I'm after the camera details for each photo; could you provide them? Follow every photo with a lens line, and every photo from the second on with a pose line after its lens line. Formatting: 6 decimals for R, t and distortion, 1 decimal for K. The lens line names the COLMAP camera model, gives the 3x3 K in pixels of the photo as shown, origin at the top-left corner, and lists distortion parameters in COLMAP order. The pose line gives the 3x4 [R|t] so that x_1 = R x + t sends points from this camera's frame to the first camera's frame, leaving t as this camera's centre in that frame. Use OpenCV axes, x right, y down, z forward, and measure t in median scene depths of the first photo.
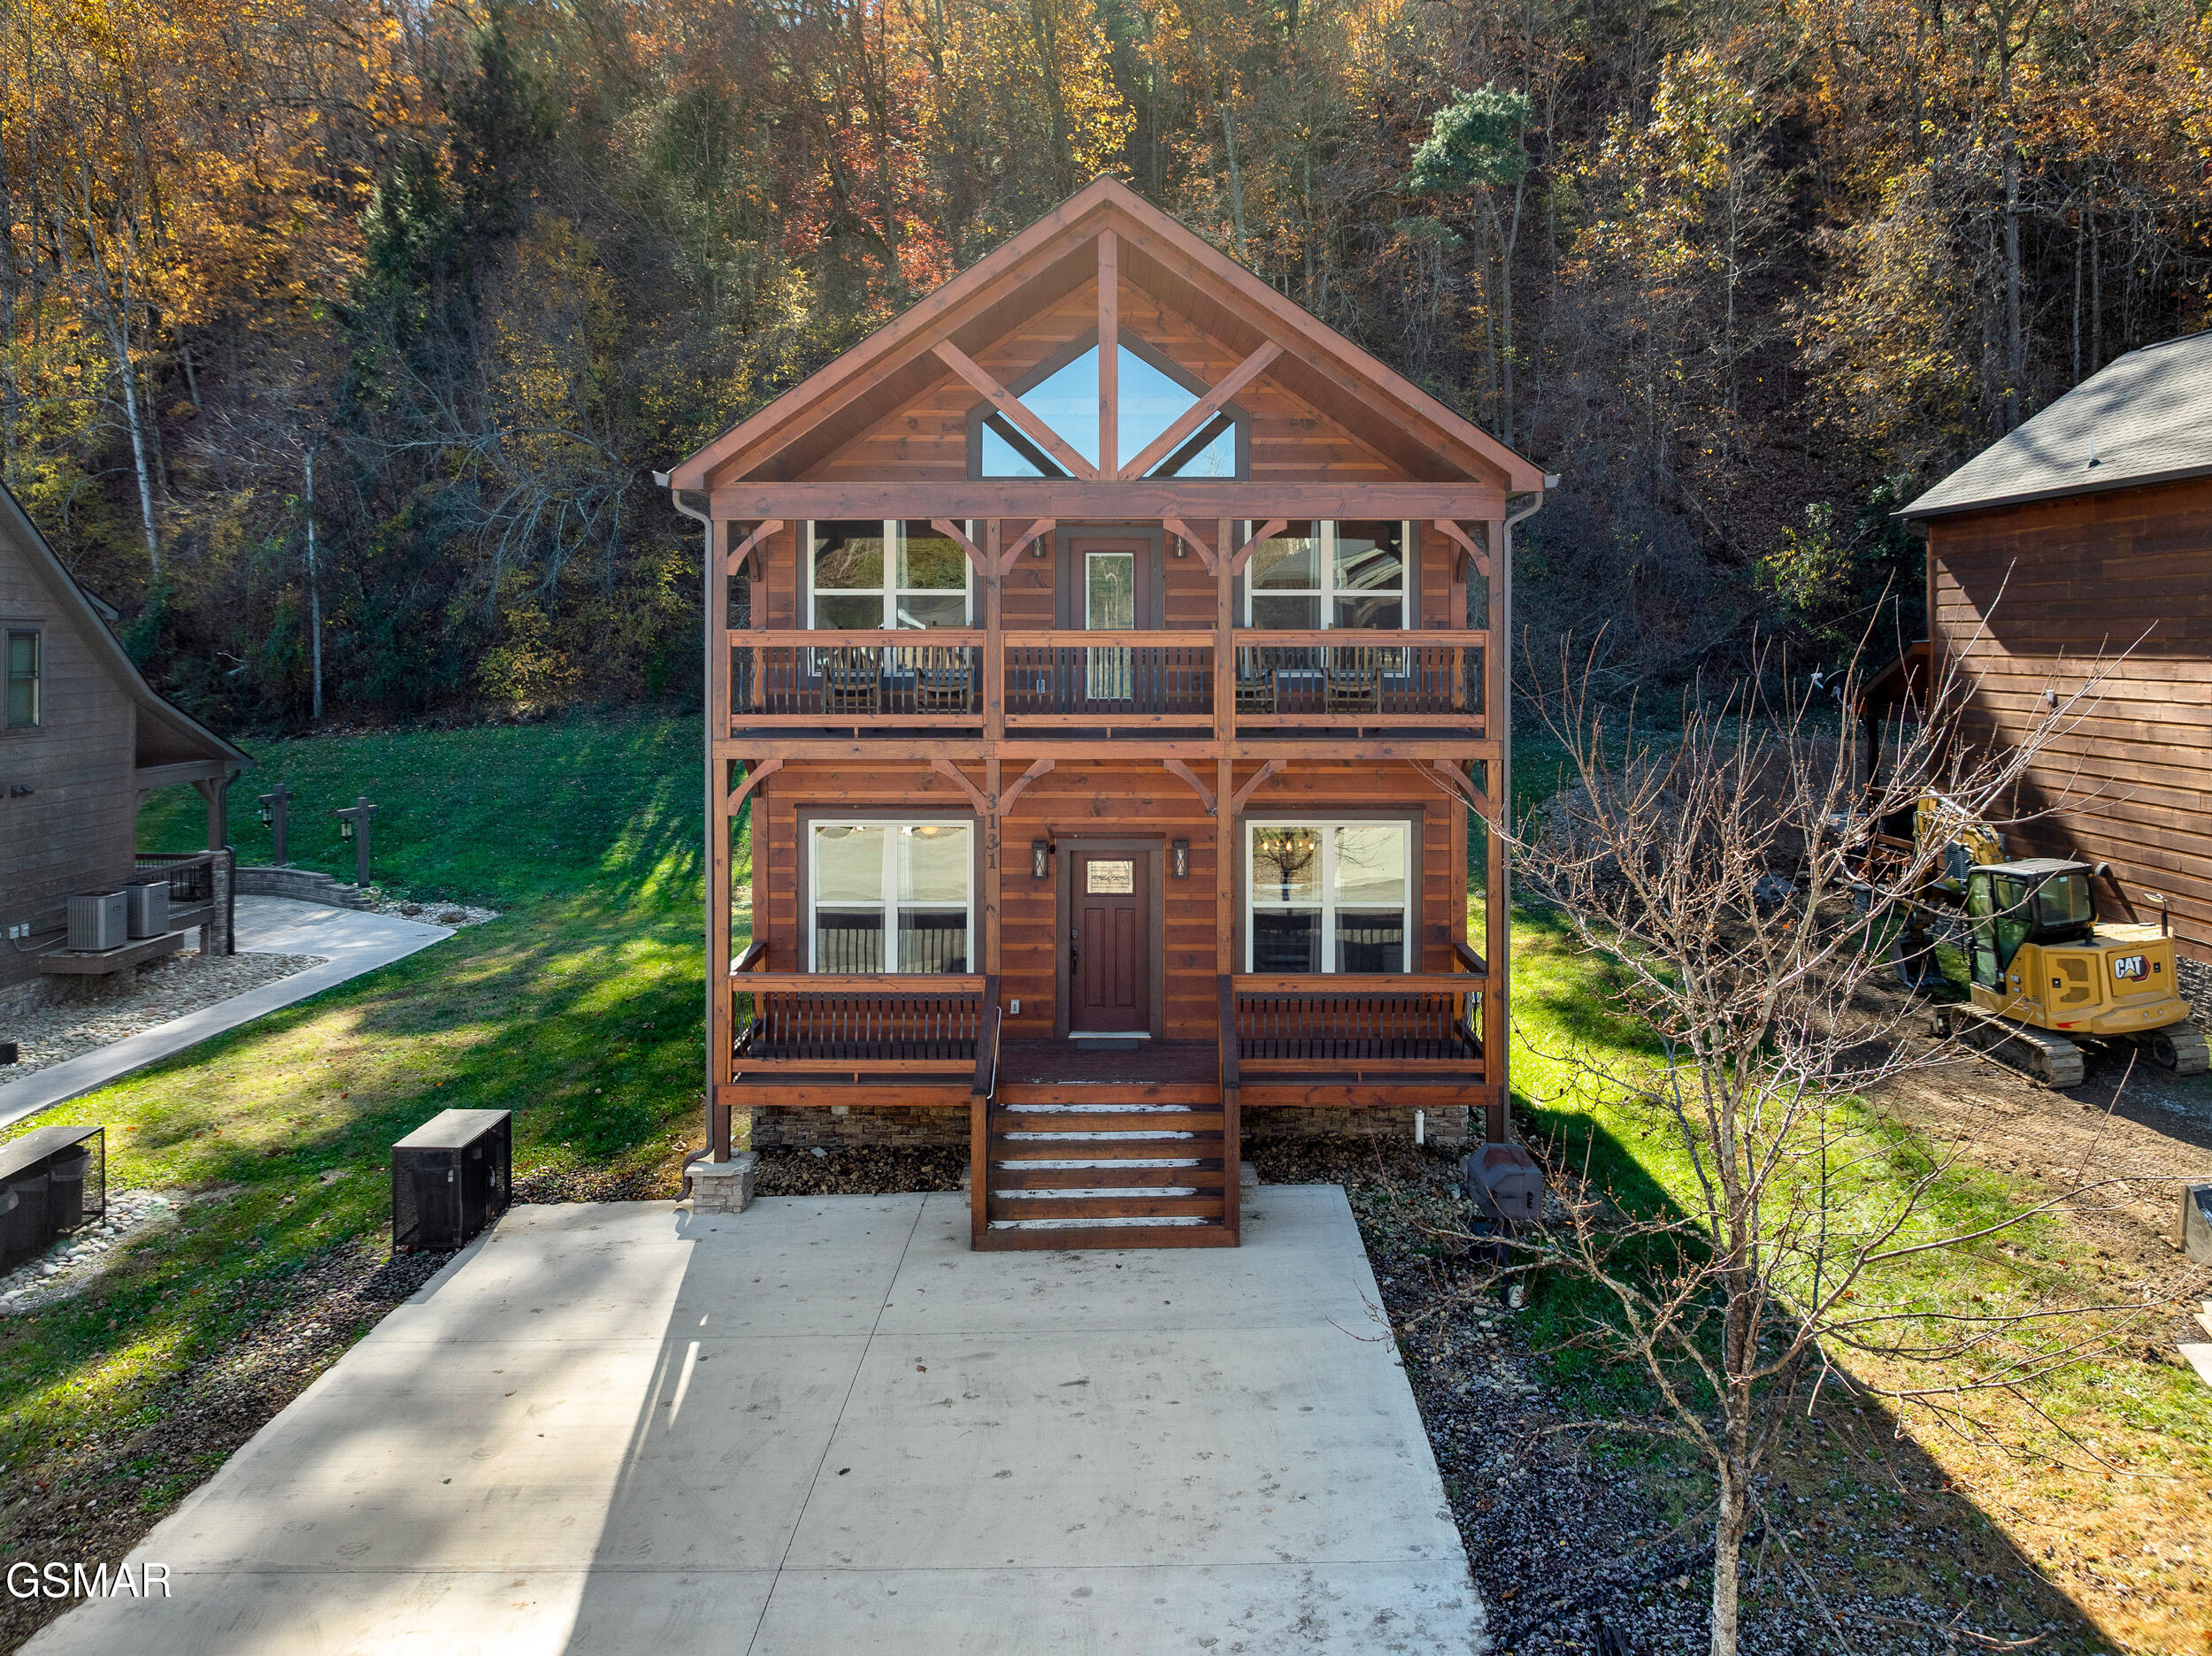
lens RADIAL K [[1500.0, 0, 972.7], [0, 1500.0, 651.1], [0, 0, 1]] dist [-0.027220, -0.002297]
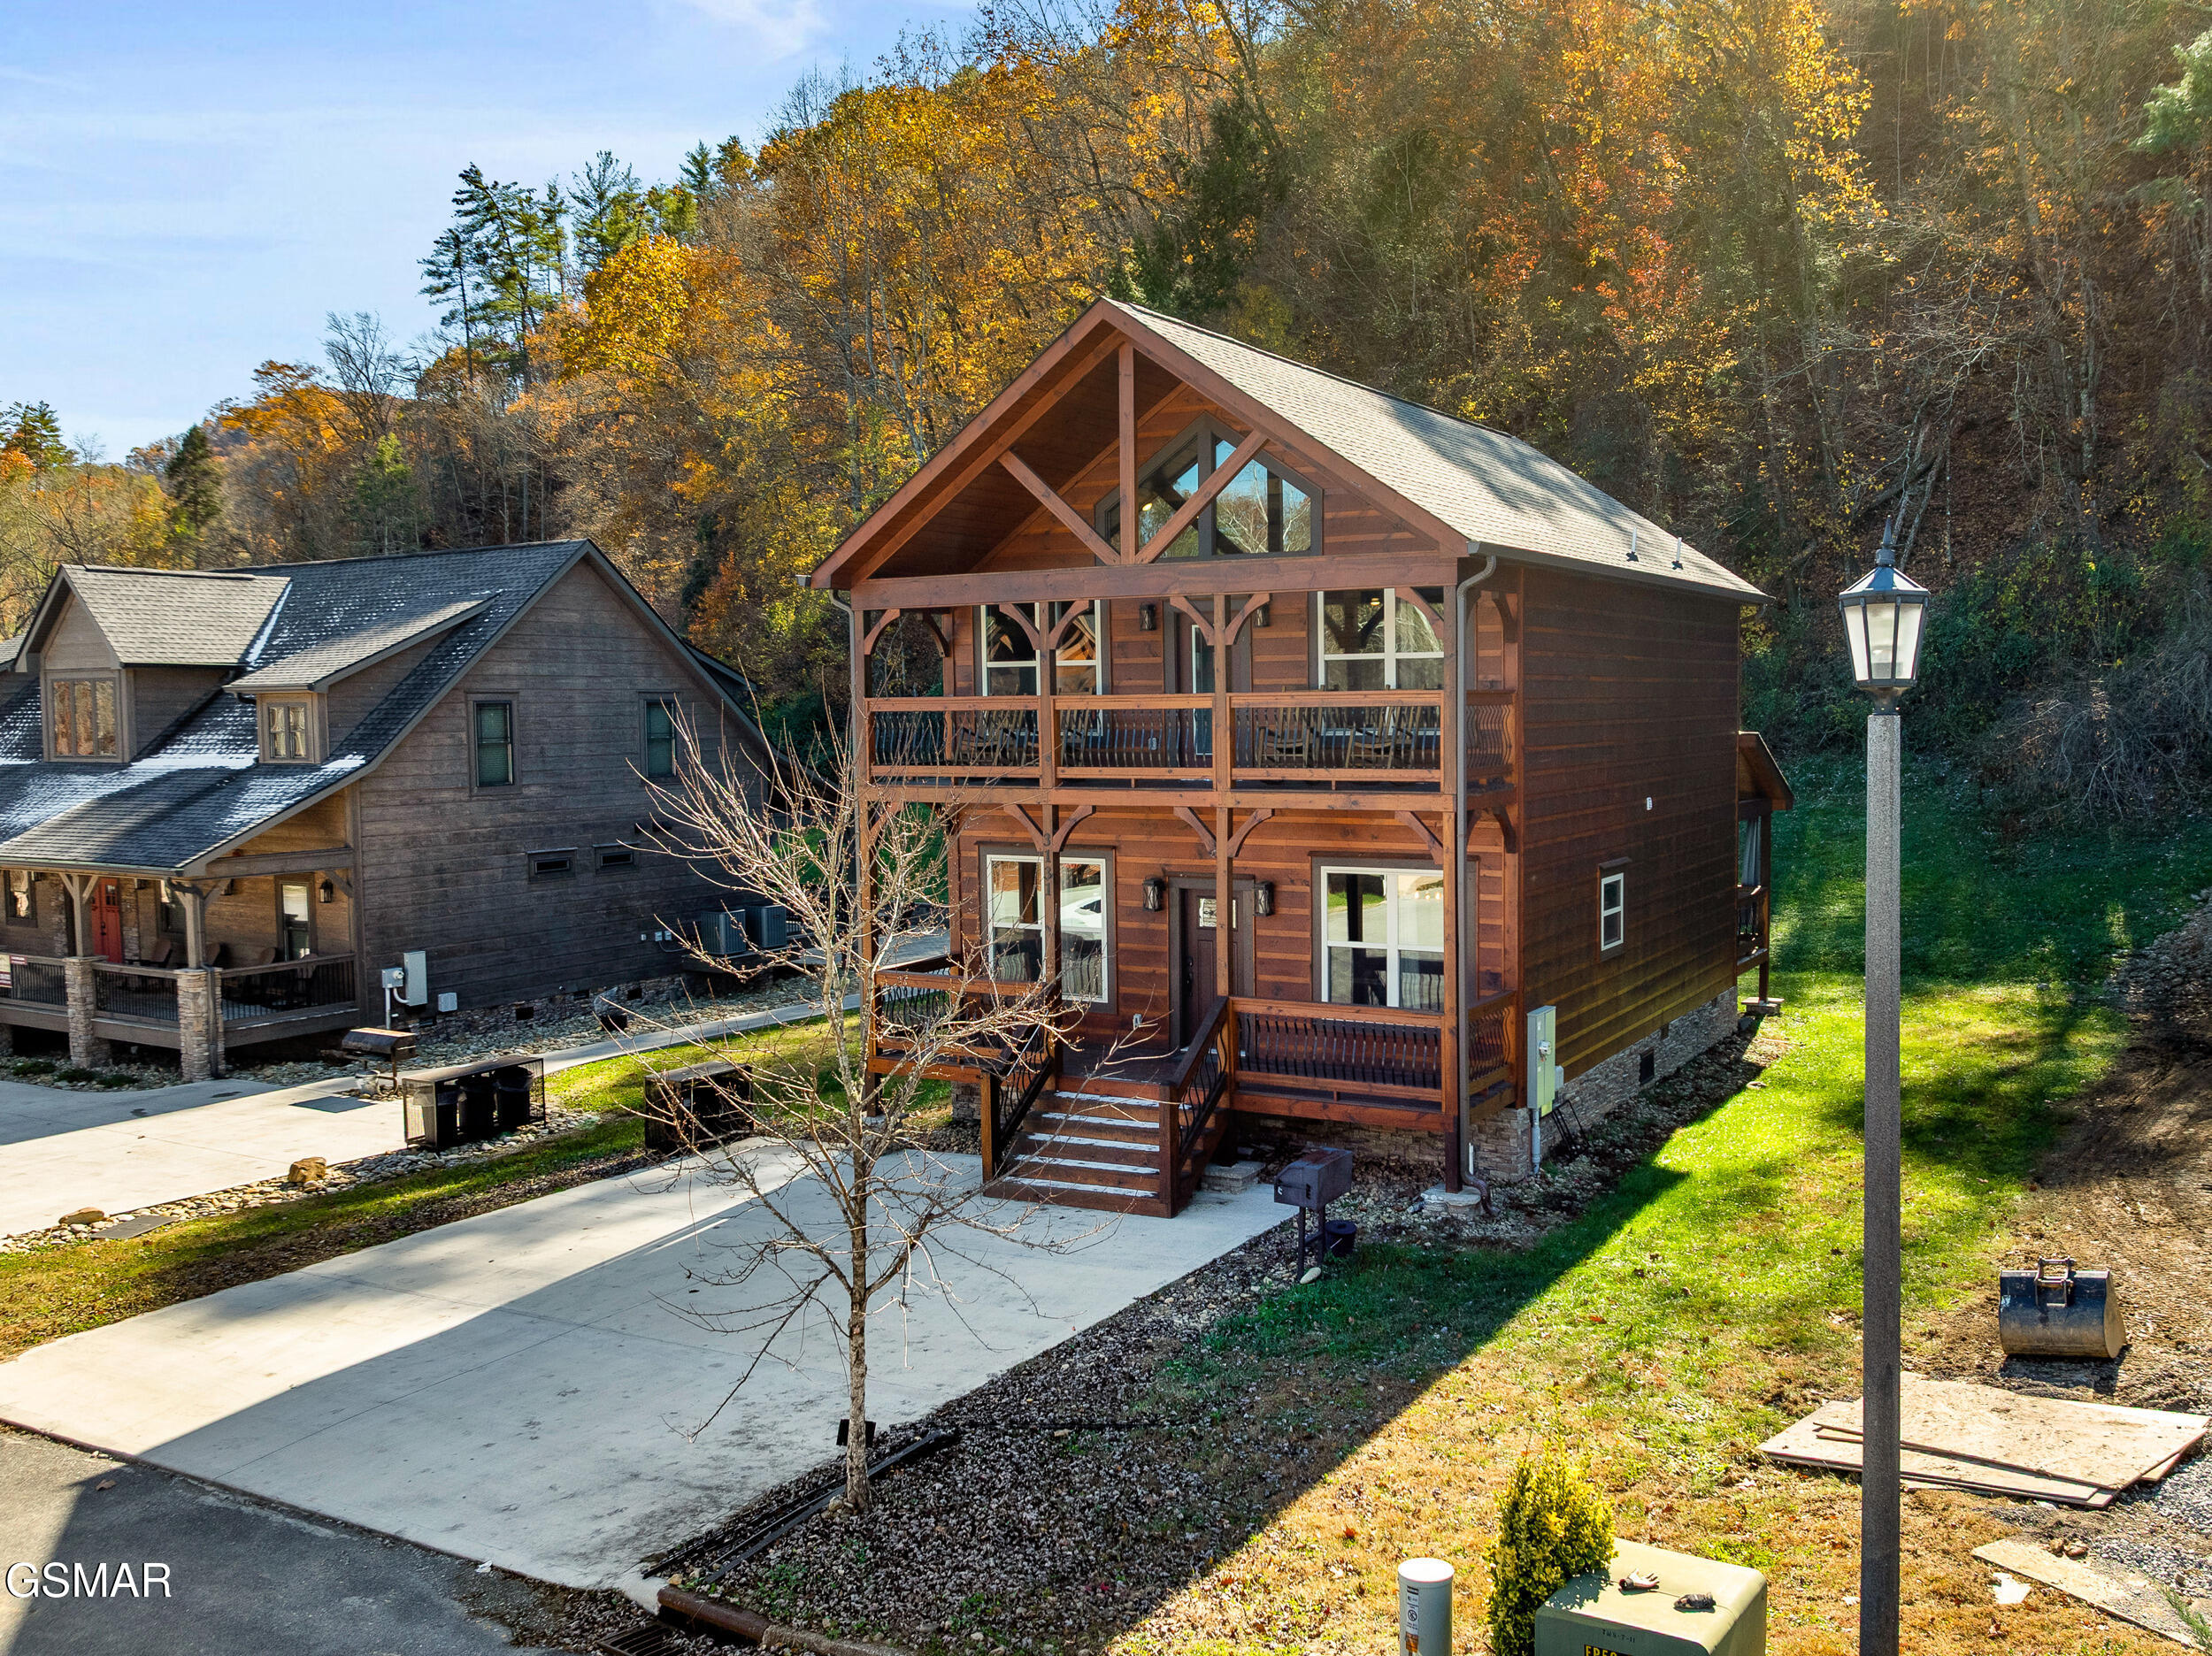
lens RADIAL K [[1570.5, 0, 1155.4], [0, 1570.5, 817.7], [0, 0, 1]] dist [-0.034397, 0.001058]
pose [[0.910852, 0.019437, -0.412275, 0.606725], [0.009119, 0.997699, 0.067183, -0.000407], [0.412632, -0.064953, 0.908579, -0.099442]]
